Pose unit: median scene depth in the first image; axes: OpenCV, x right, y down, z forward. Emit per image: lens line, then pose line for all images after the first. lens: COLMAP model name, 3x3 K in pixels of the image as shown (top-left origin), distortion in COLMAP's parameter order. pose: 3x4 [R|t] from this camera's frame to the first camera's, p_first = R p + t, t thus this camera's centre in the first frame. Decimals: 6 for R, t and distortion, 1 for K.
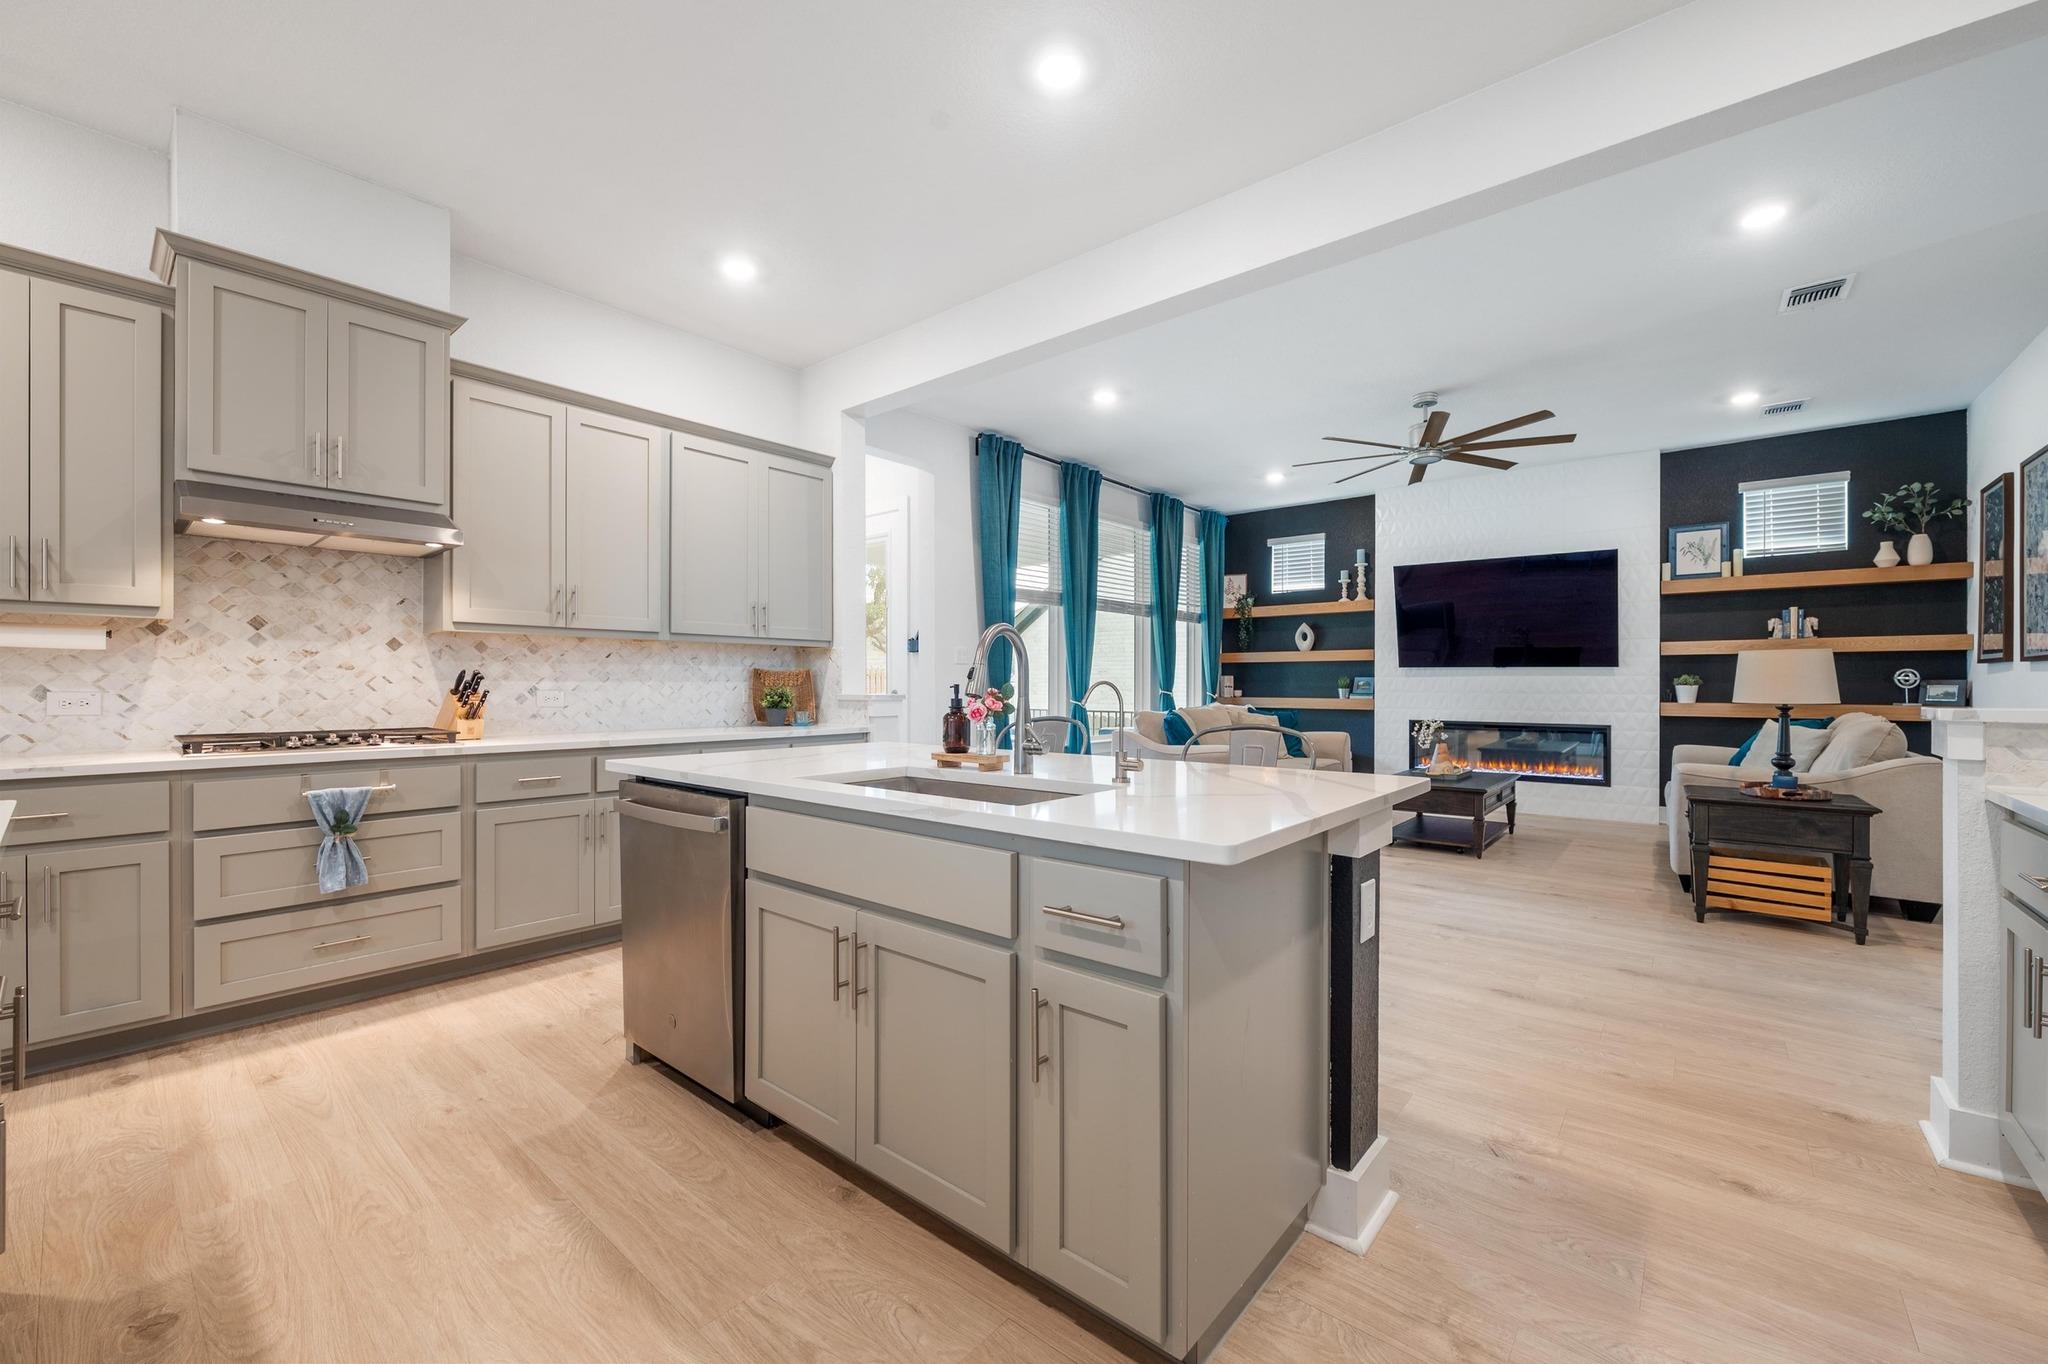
lens RADIAL K [[813.9, 0, 1024.0], [0, 813.9, 682.0], [0, 0, 1]] dist [-0.006401, 0.000022]
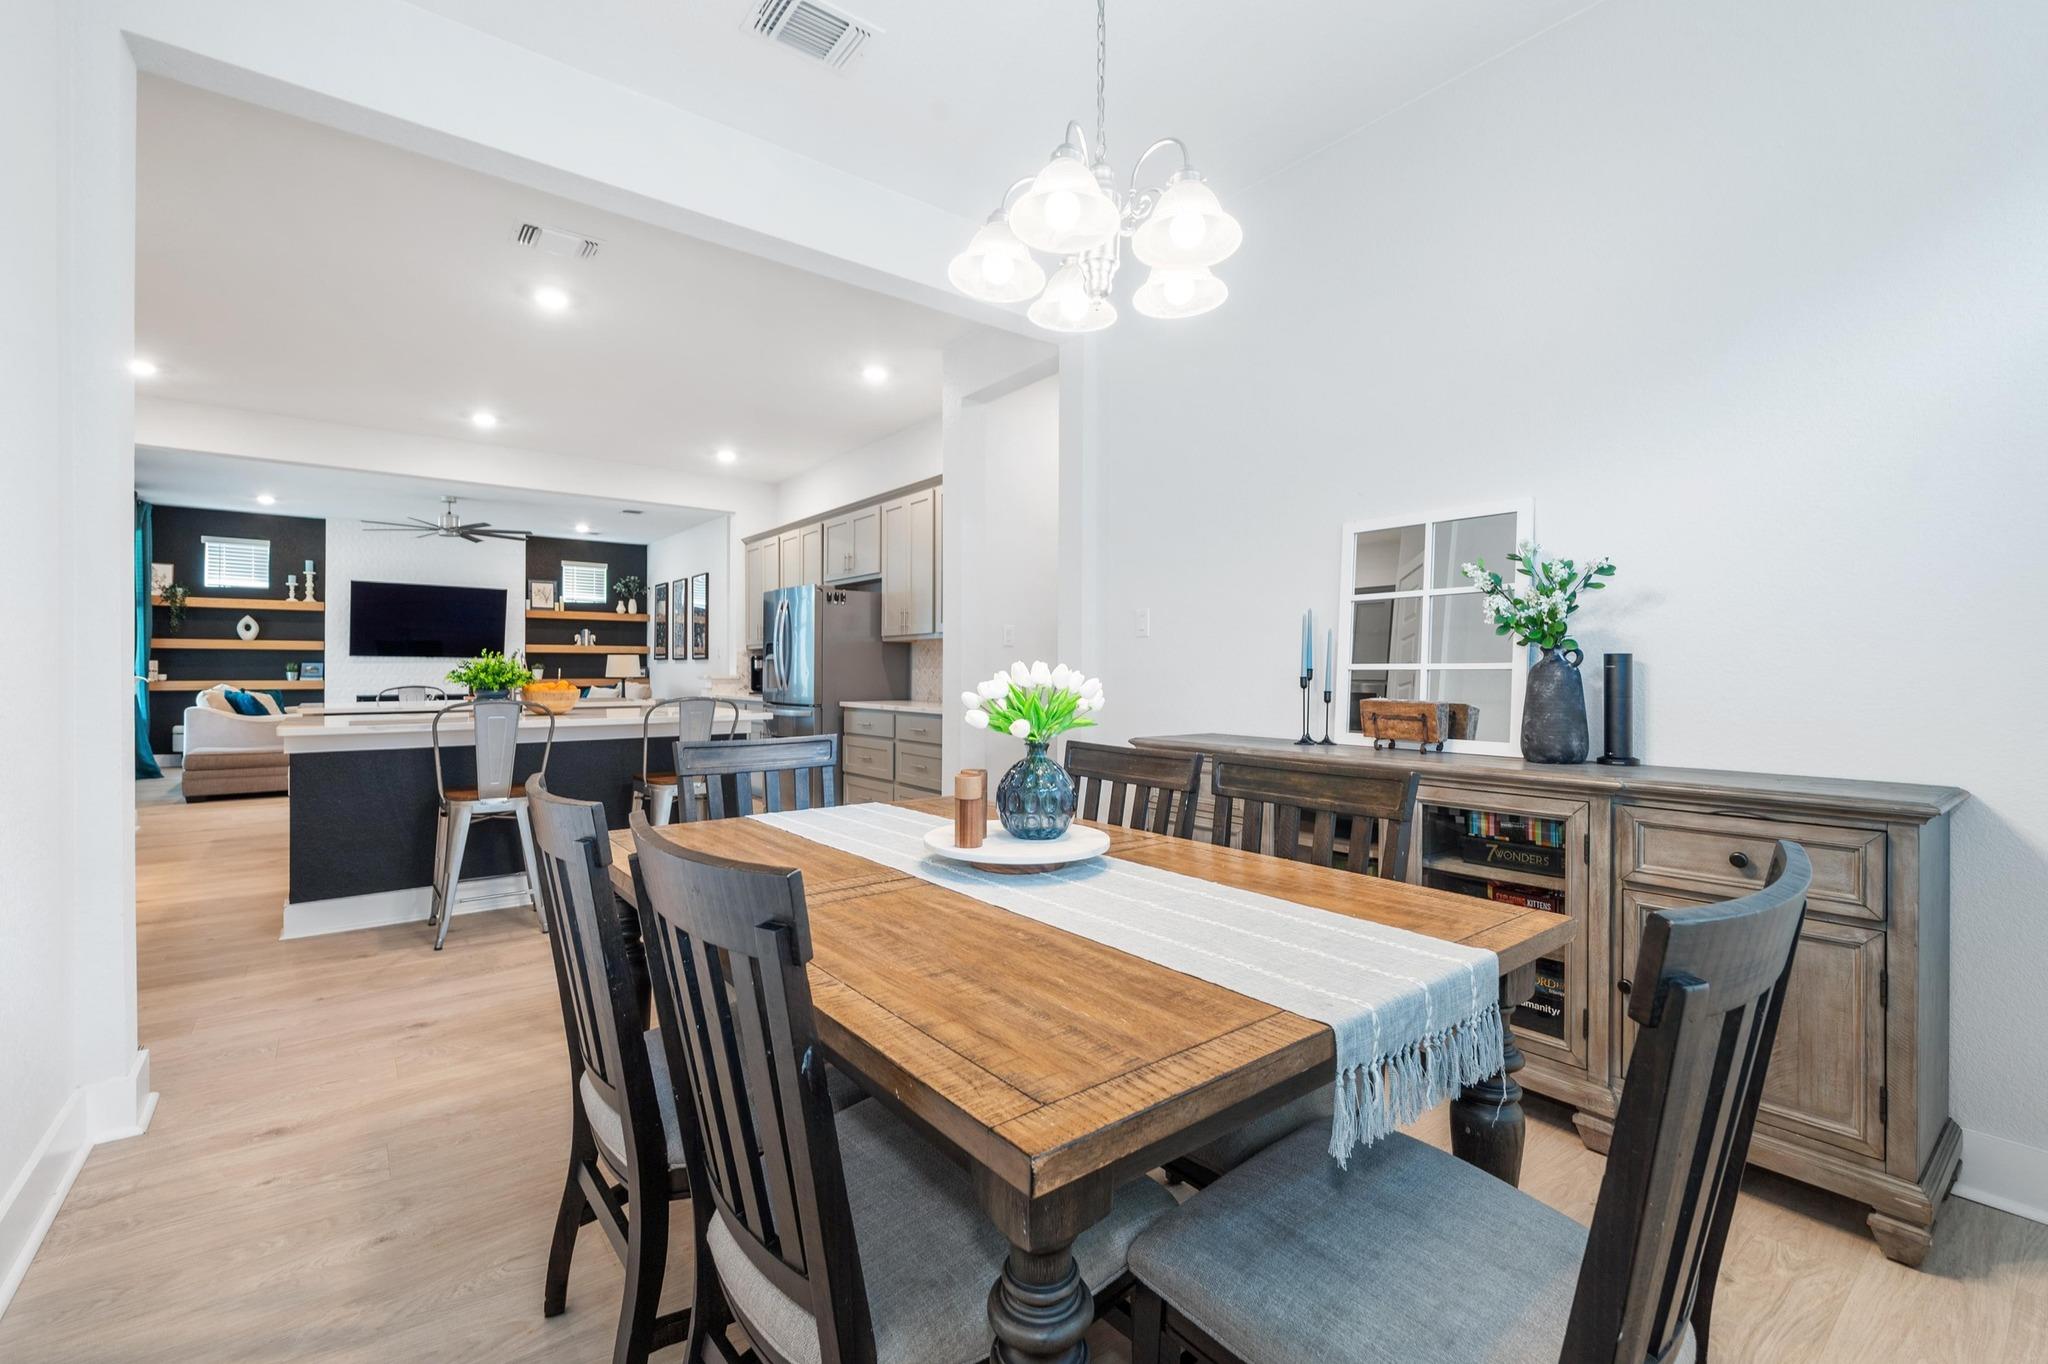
lens RADIAL K [[883.1, 0, 1024.0], [0, 883.1, 682.0], [0, 0, 1]] dist [-0.001882, -0.000147]
pose [[0.196661, -0.015044, 0.980356, -0.712038], [-0.004451, 0.999858, 0.016236, -0.003757], [-0.980461, -0.007557, 0.196567, -0.350166]]
